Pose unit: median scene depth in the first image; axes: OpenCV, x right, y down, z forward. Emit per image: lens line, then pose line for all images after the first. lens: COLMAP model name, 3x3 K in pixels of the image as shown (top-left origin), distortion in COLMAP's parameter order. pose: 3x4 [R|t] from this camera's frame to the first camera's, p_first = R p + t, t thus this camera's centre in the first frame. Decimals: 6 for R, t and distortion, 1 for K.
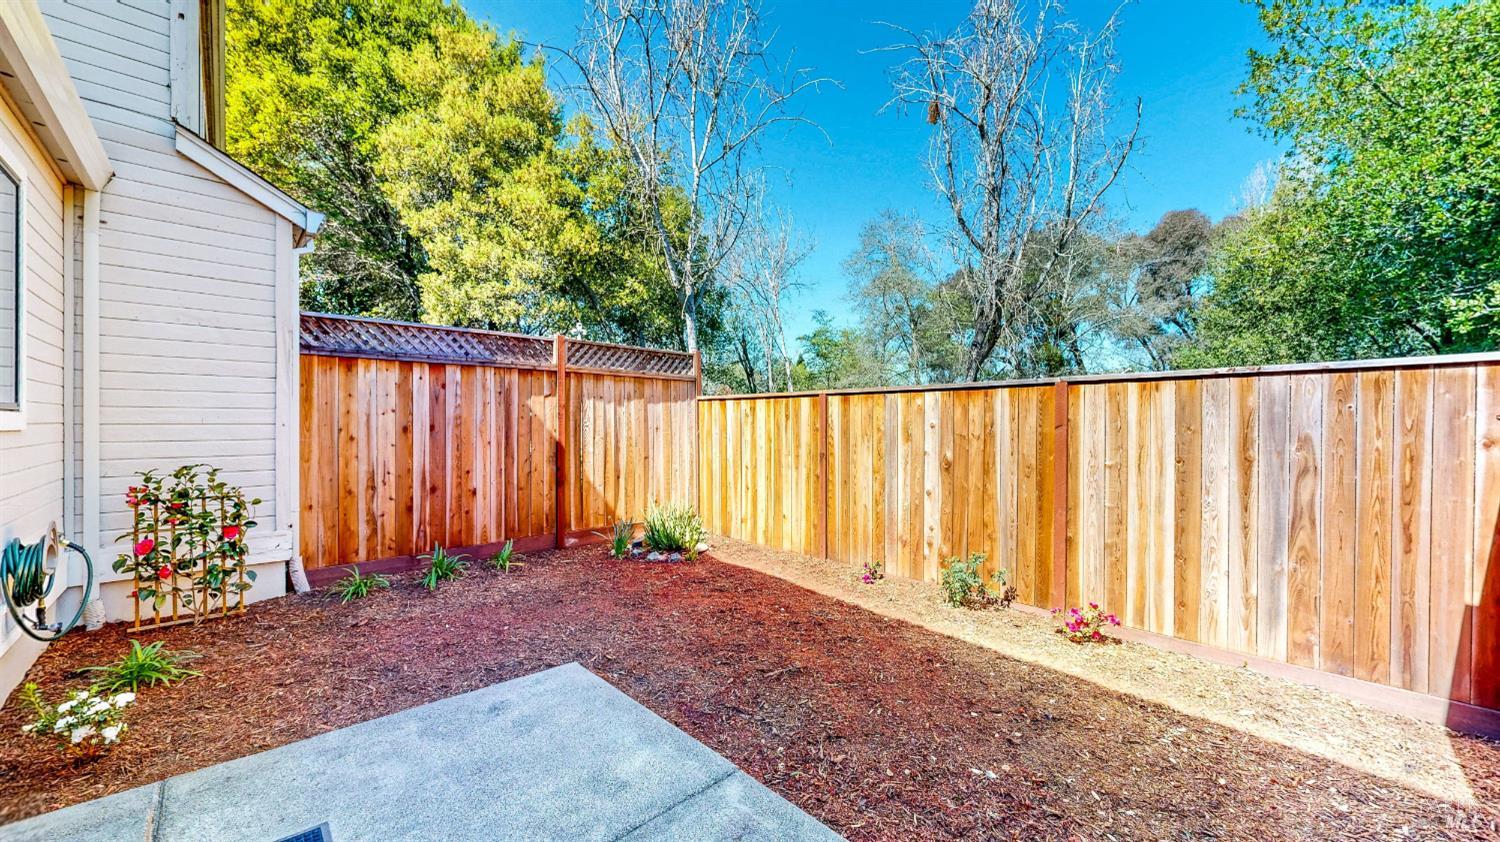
lens RADIAL K [[567.4, 0, 747.2], [0, 567.4, 421.3], [0, 0, 1]] dist [0.000762, 0.000182]
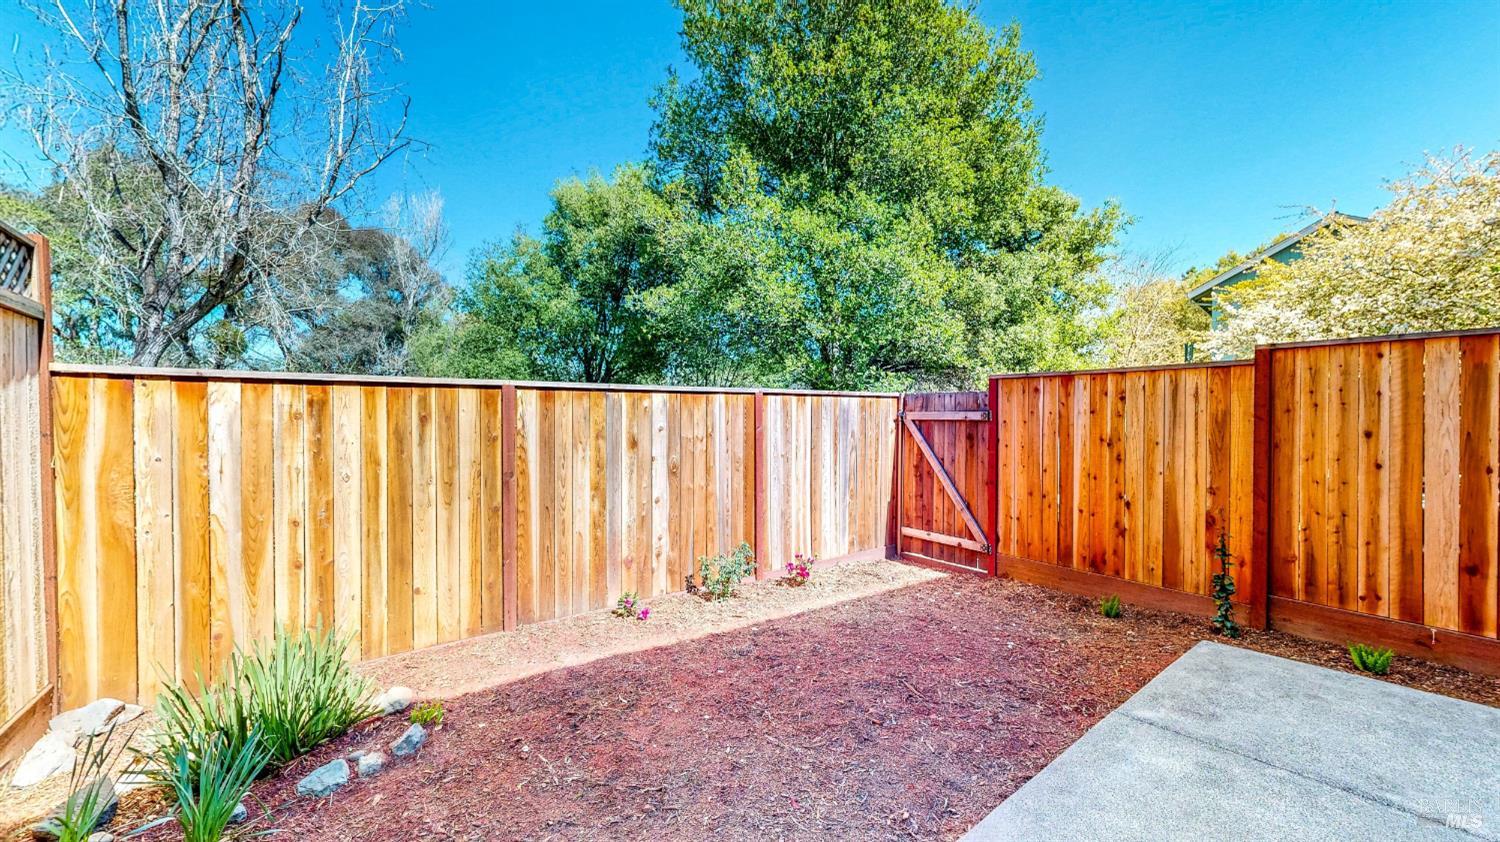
lens RADIAL K [[567.4, 0, 752.0], [0, 567.4, 419.4], [0, 0, 1]] dist [0.000762, 0.000182]
pose [[0.105878, -0.008599, 0.994342, -0.578683], [0.000358, 0.999963, 0.008609, -0.016319], [-0.994379, -0.000556, 0.105877, 0.721475]]
